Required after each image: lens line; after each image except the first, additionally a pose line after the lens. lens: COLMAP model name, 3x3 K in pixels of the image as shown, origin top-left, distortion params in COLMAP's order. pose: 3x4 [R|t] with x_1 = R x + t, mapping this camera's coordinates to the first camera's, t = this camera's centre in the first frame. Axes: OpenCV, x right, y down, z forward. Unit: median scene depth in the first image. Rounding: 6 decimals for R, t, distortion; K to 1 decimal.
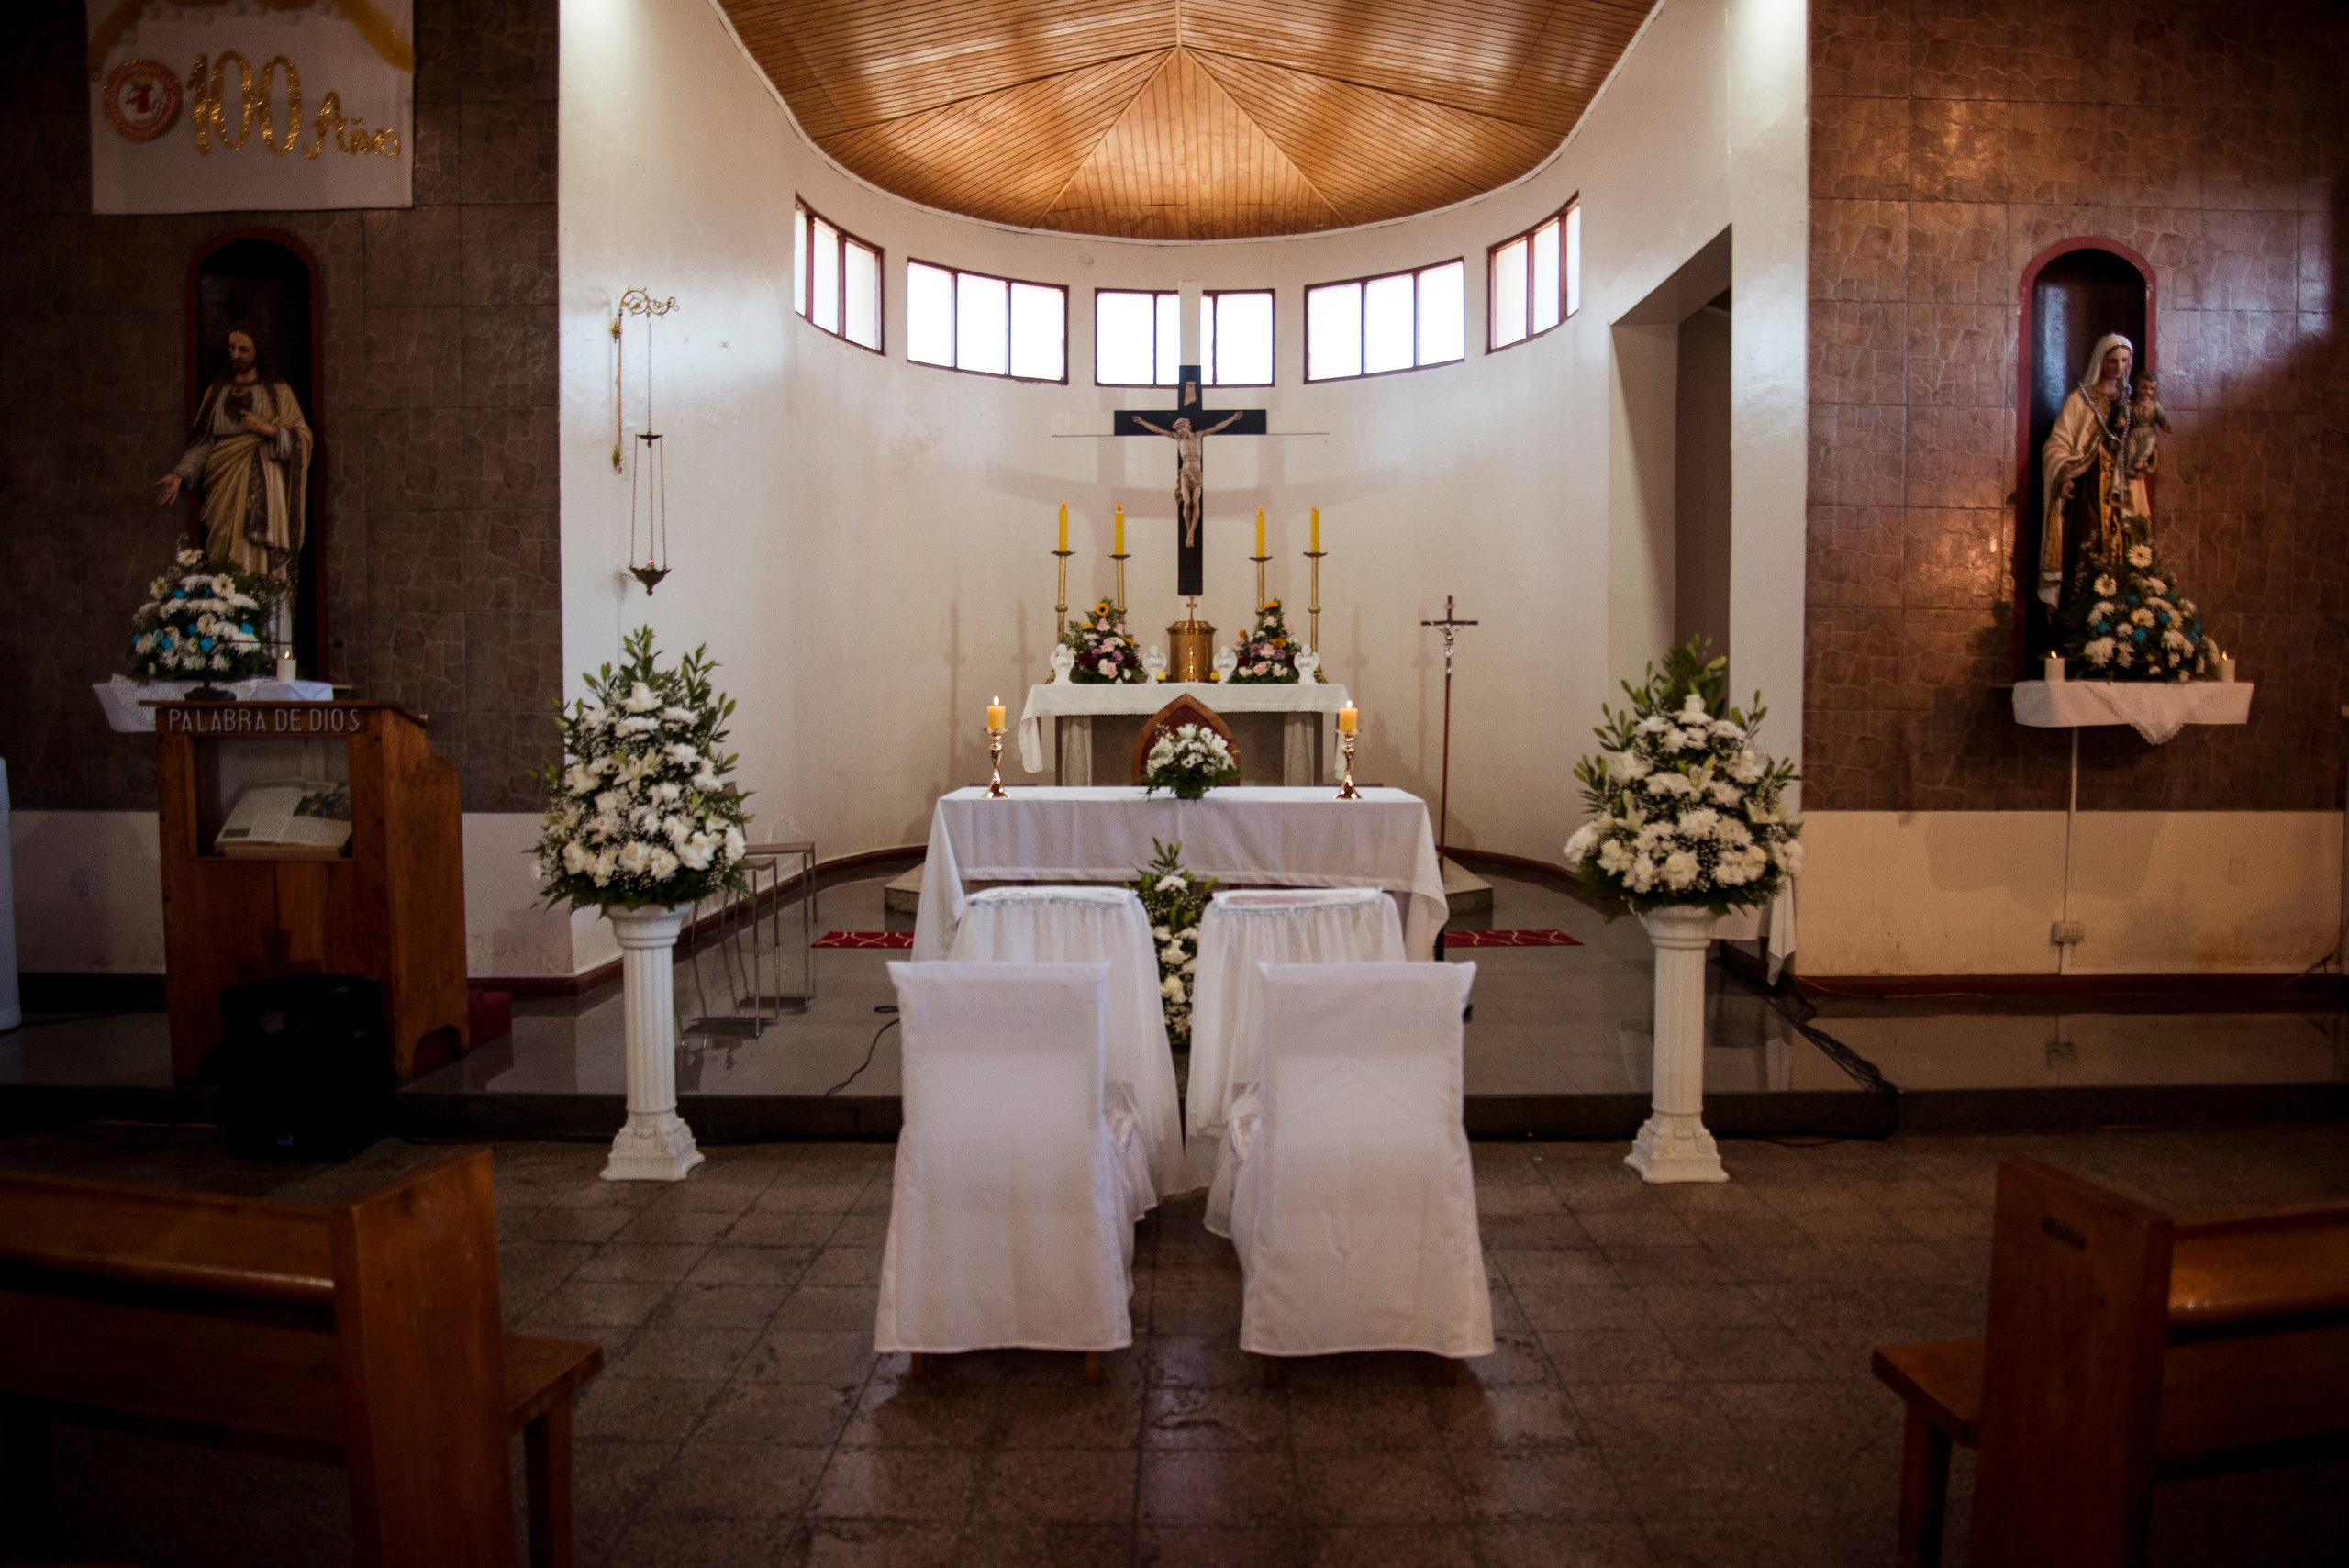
lens RADIAL K [[1625.4, 0, 1174.5], [0, 1625.4, 784.0], [0, 0, 1]] dist [-0.096012, 0.042235]
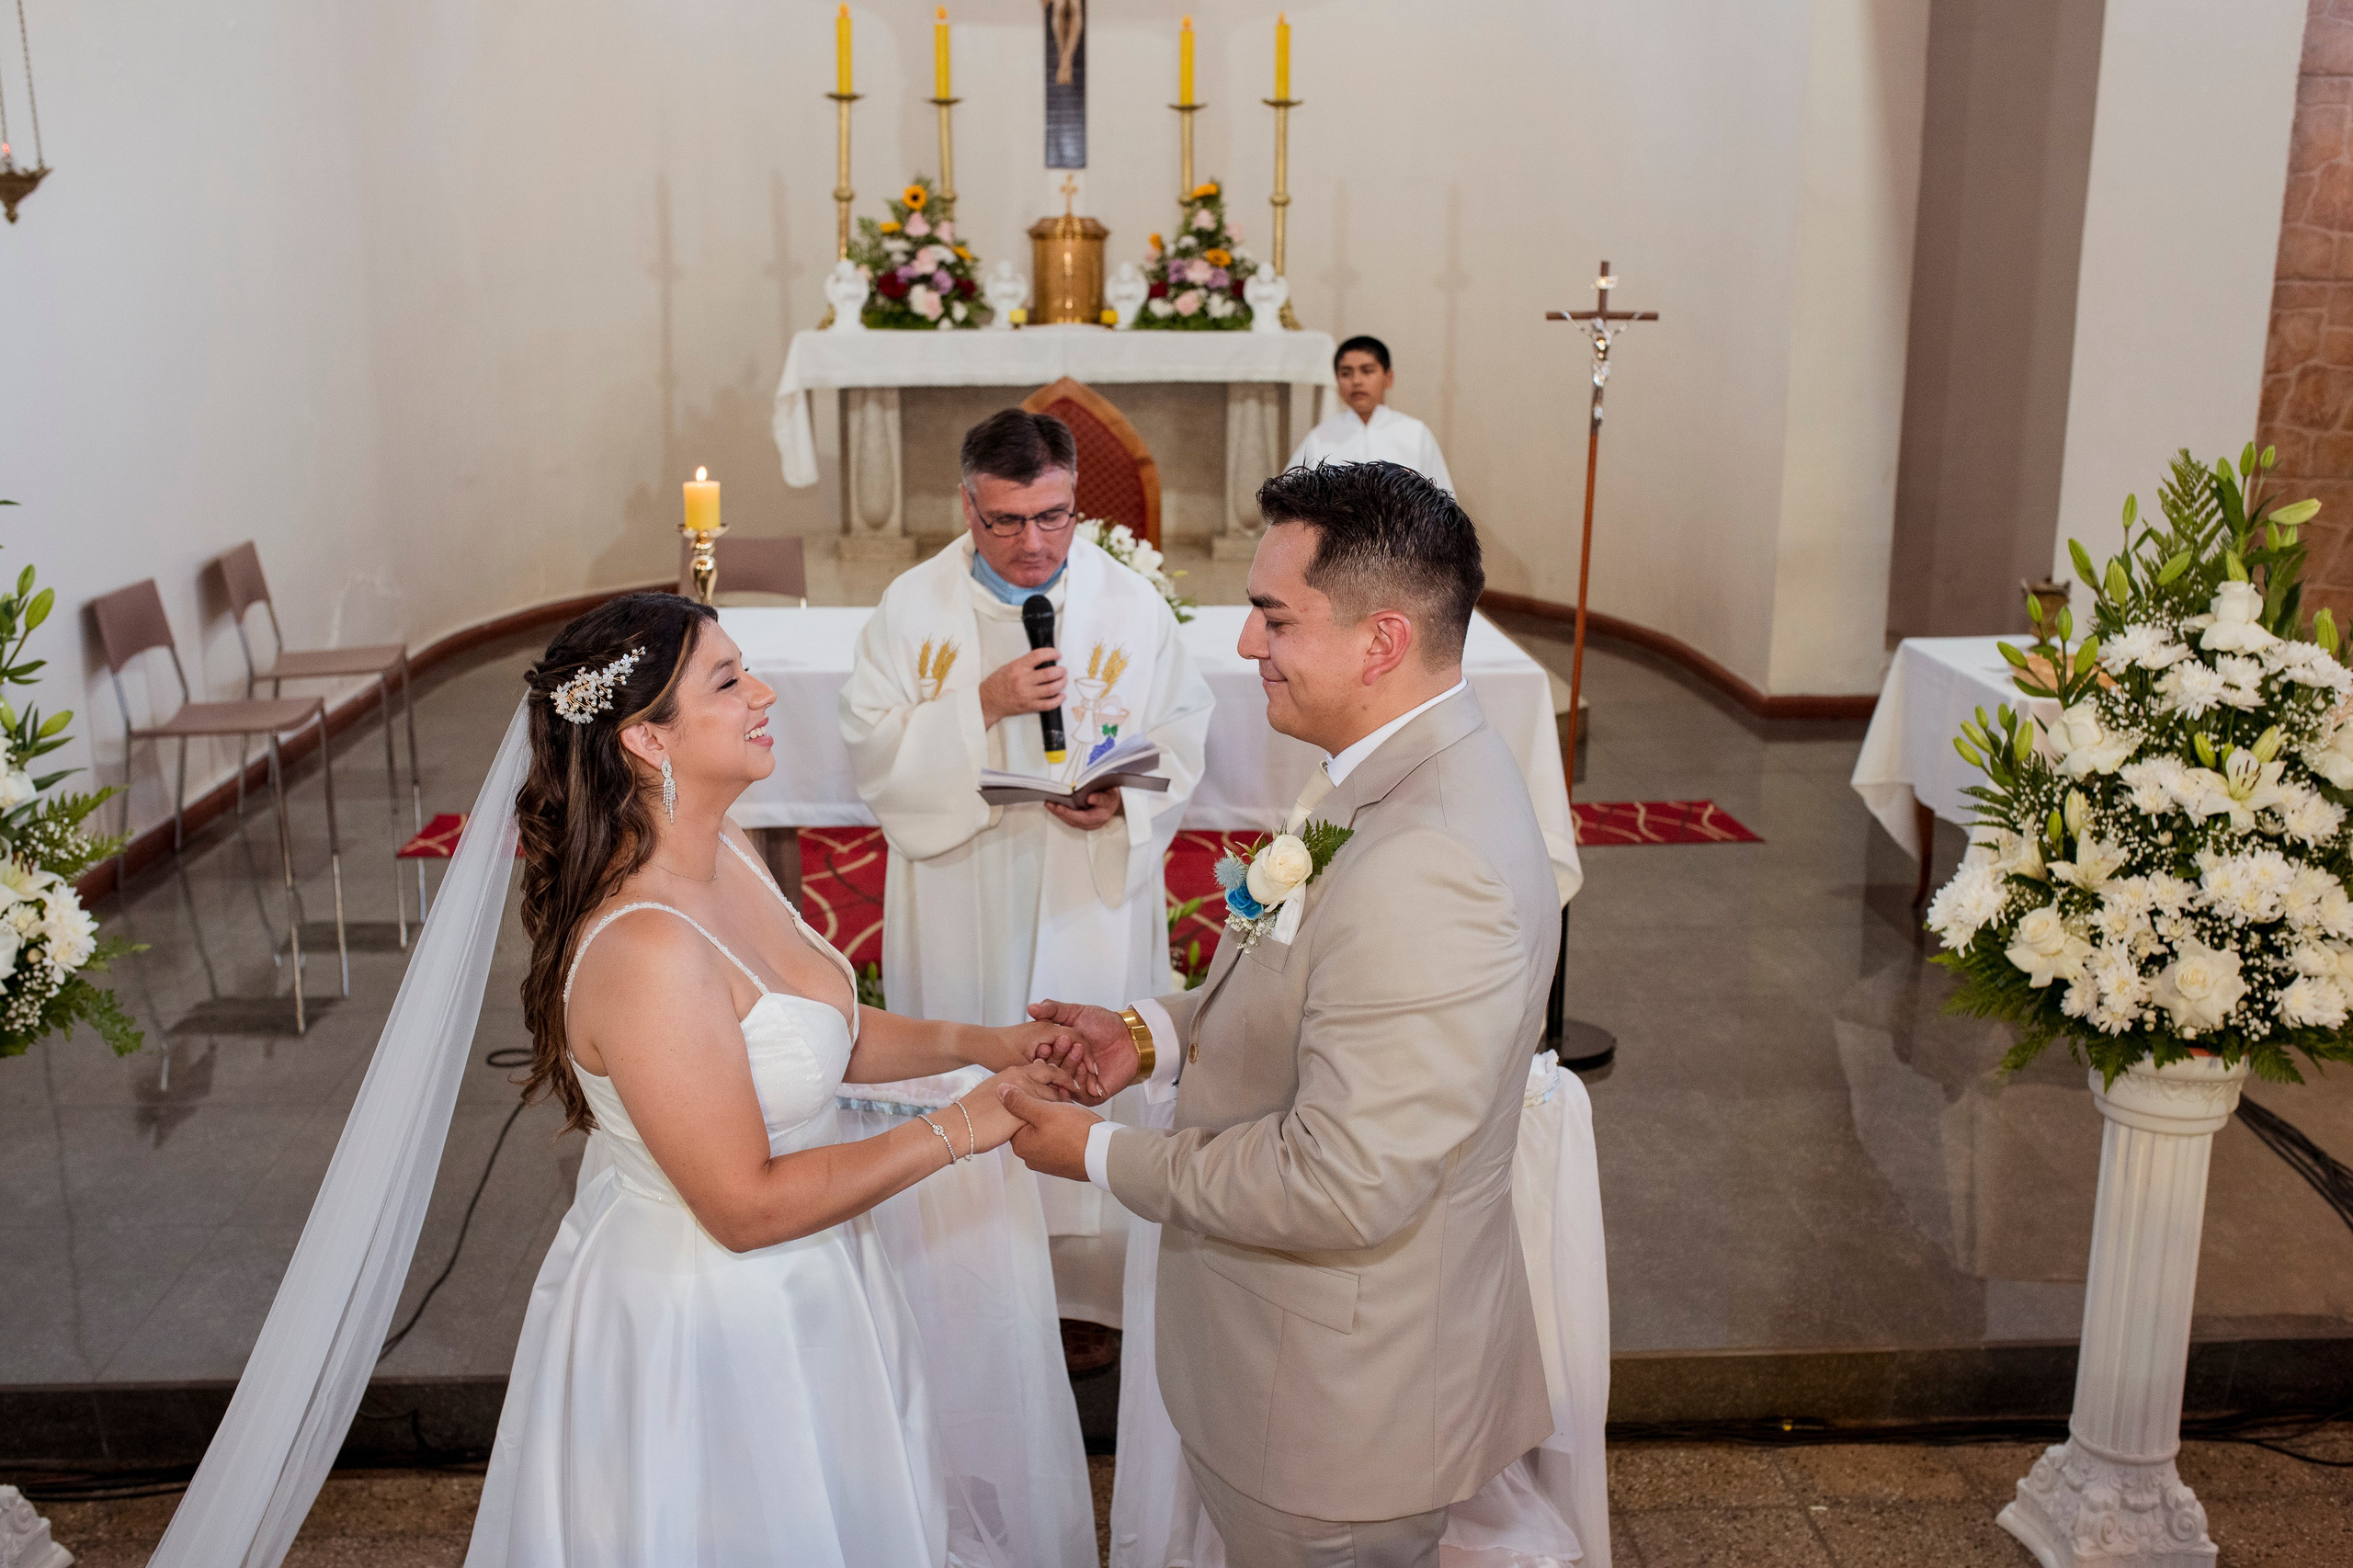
lens RADIAL K [[2316.9, 0, 1185.8], [0, 2316.9, 809.1], [0, 0, 1]] dist [-0.056293, 0.072494]
pose [[0.997751, -0.009826, 0.066310, -0.008377], [-0.002298, 0.983602, 0.180338, -0.072901], [-0.066995, -0.180084, 0.981367, 0.256747]]
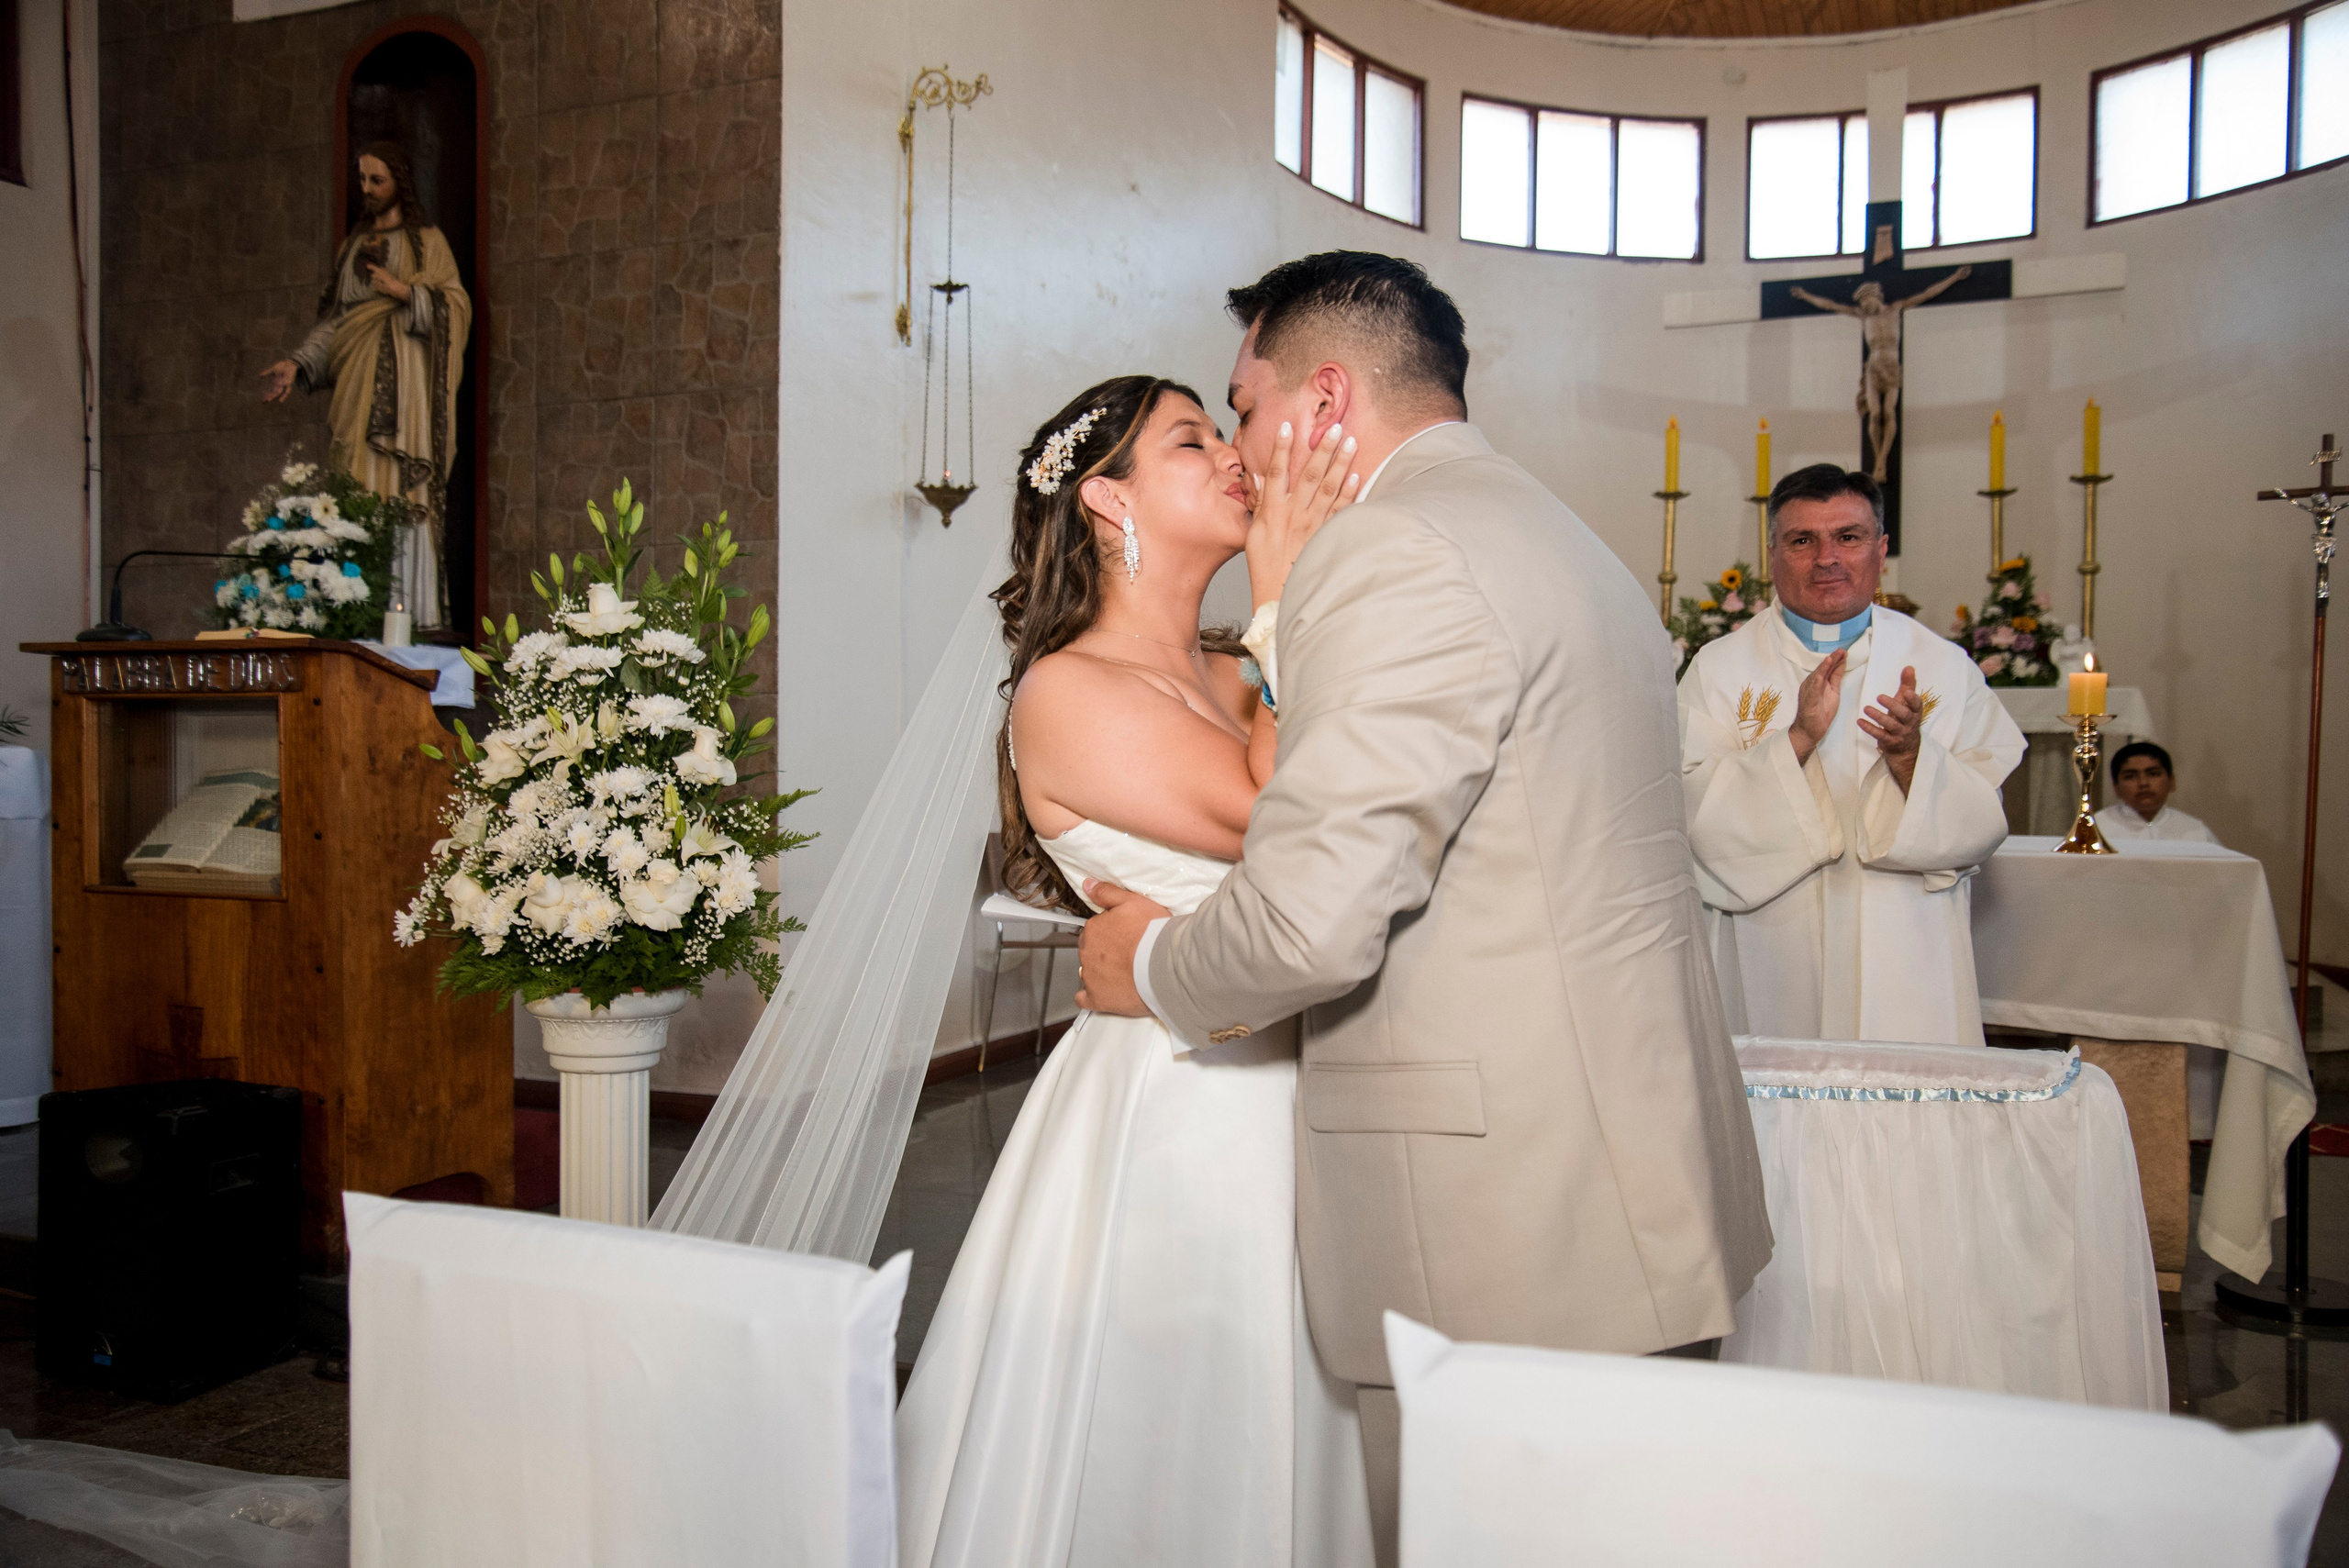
lens RADIAL K [[1978.7, 0, 1143.0], [0, 1978.7, 786.3], [0, 0, 1]] dist [-0.033462, 0.083262]
pose [[0.927206, 0.012359, -0.374347, 0.060957], [-0.026484, 0.999117, -0.032613, 0.015387], [0.373614, 0.040153, 0.926715, 0.307808]]
